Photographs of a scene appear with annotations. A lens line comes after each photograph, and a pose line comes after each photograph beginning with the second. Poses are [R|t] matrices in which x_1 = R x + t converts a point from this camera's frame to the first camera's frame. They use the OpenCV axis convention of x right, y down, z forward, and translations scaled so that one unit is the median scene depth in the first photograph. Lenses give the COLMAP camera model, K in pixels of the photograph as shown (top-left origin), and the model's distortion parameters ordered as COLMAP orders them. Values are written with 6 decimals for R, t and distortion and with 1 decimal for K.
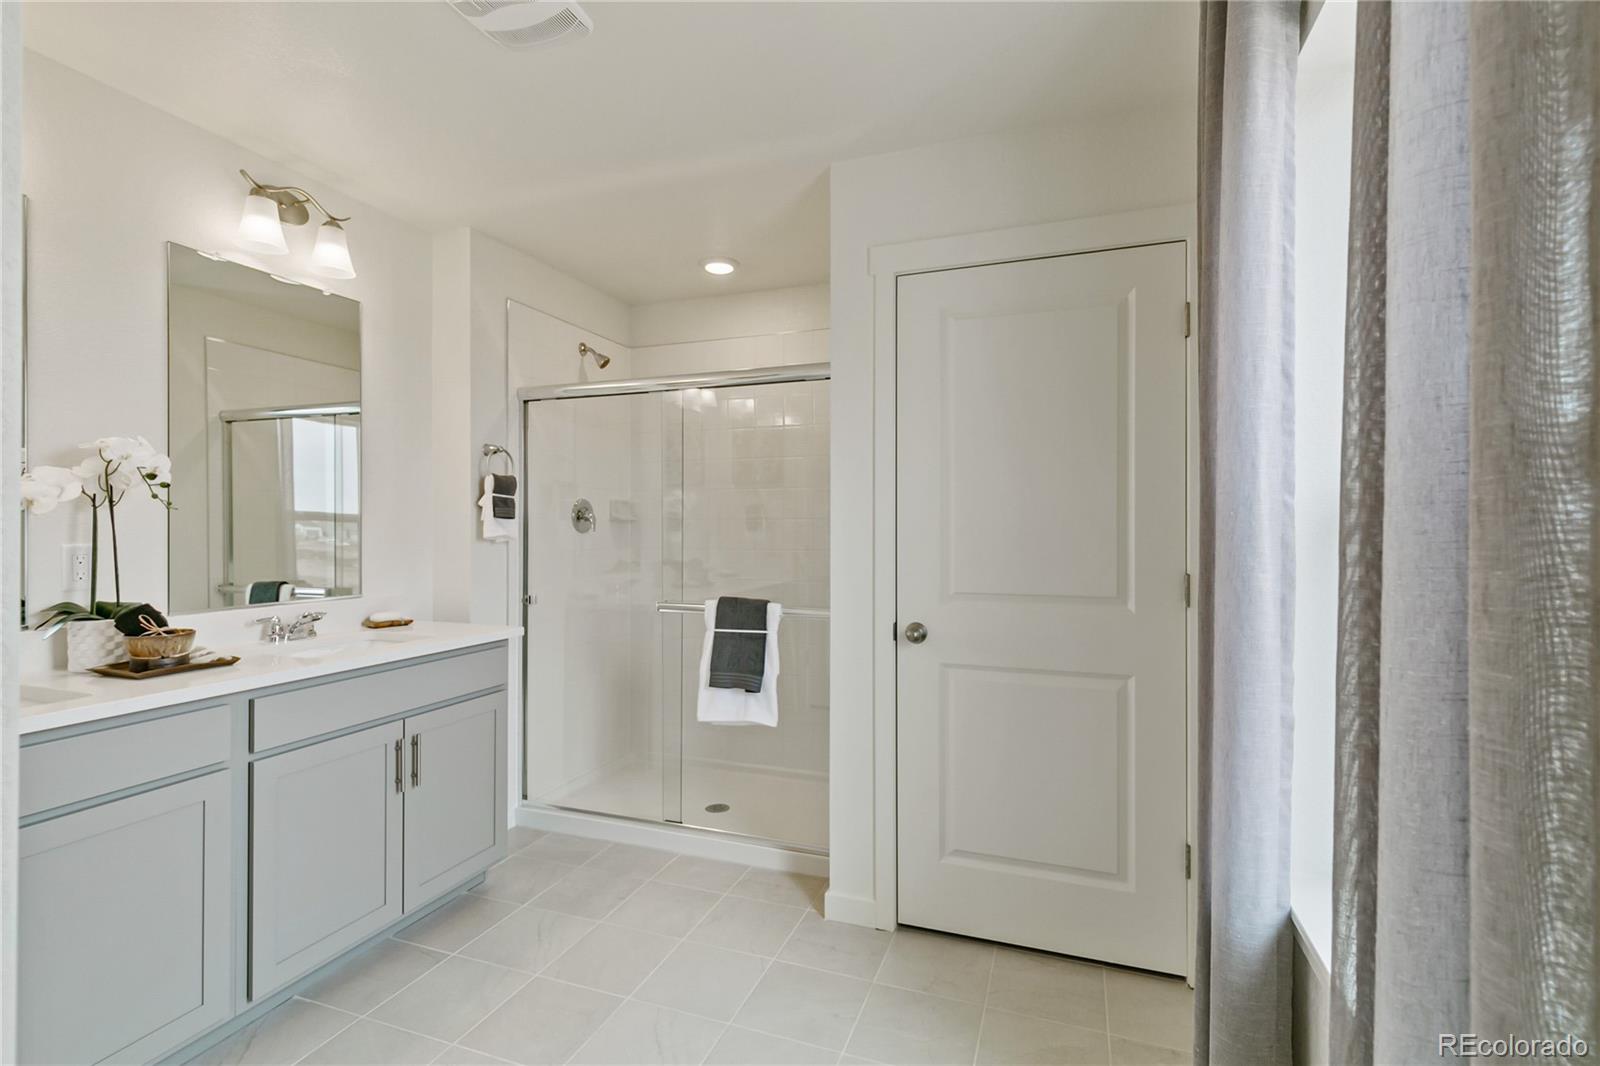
lens RADIAL K [[744.7, 0, 794.4], [0, 744.7, 522.5], [0, 0, 1]] dist [0.000288, -0.000572]
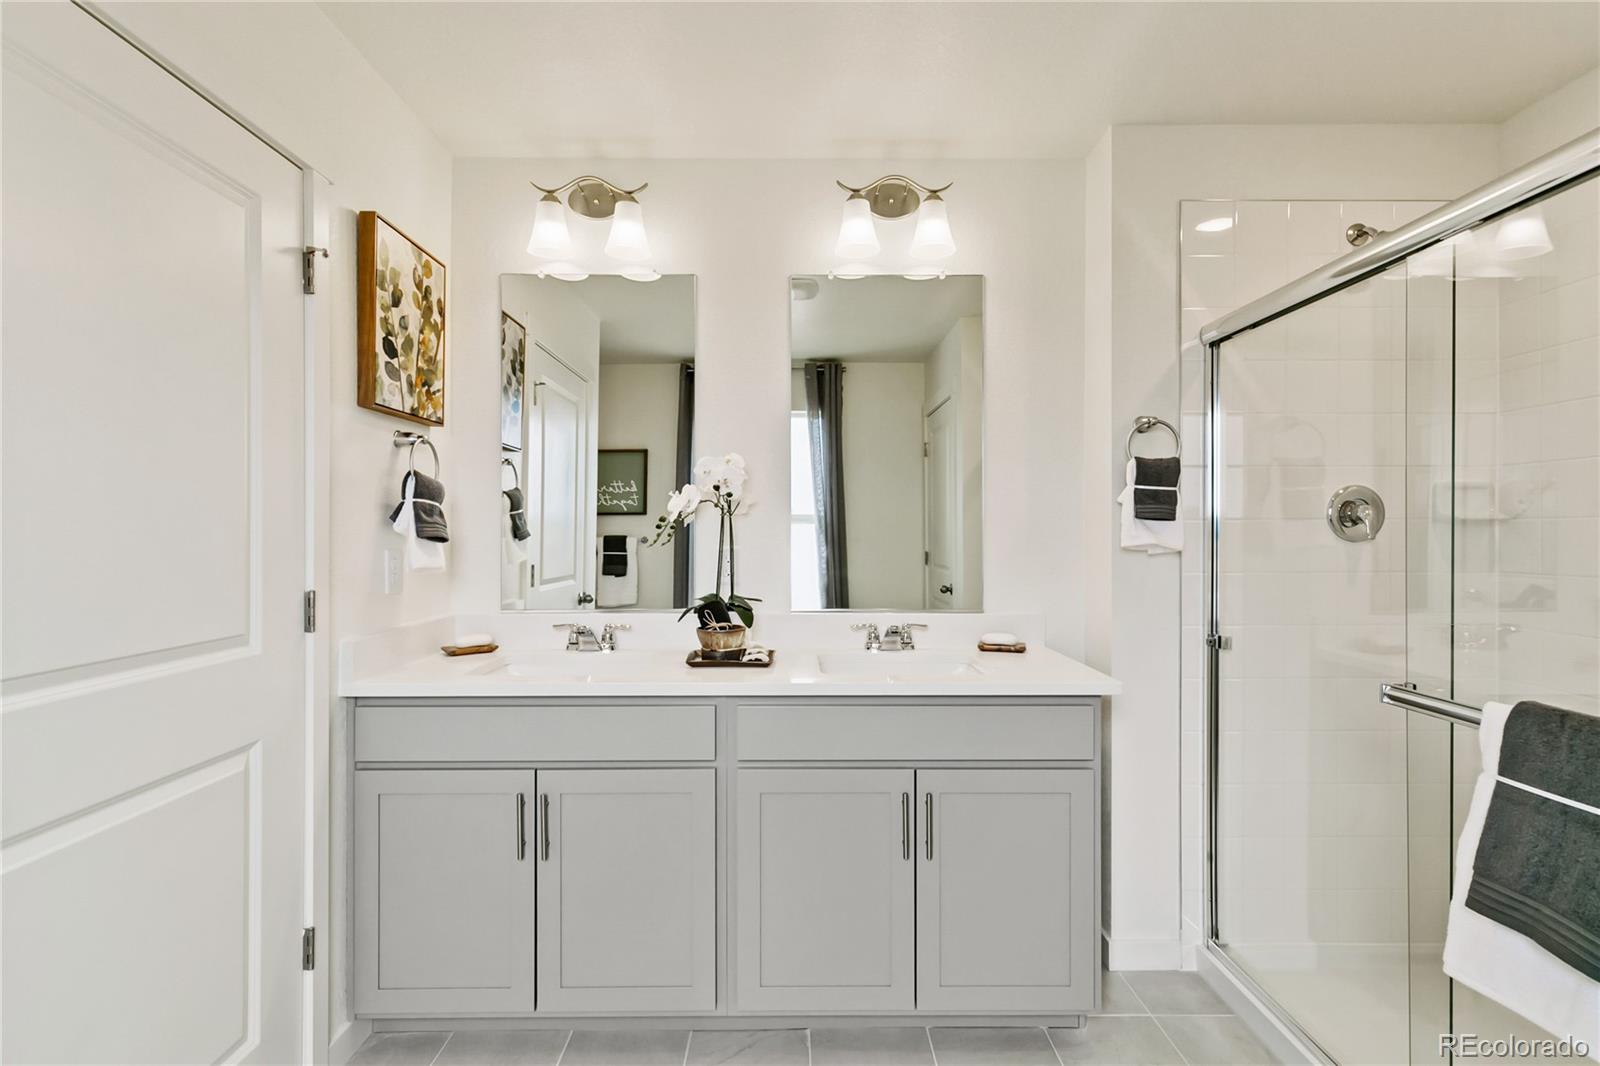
lens RADIAL K [[744.7, 0, 794.4], [0, 744.7, 522.5], [0, 0, 1]] dist [0.000288, -0.000572]
pose [[0.346720, -0.005571, -0.937952, 0.155699], [0.006967, 0.999970, -0.003364, -0.003122], [0.937943, -0.005369, 0.346749, 0.480279]]
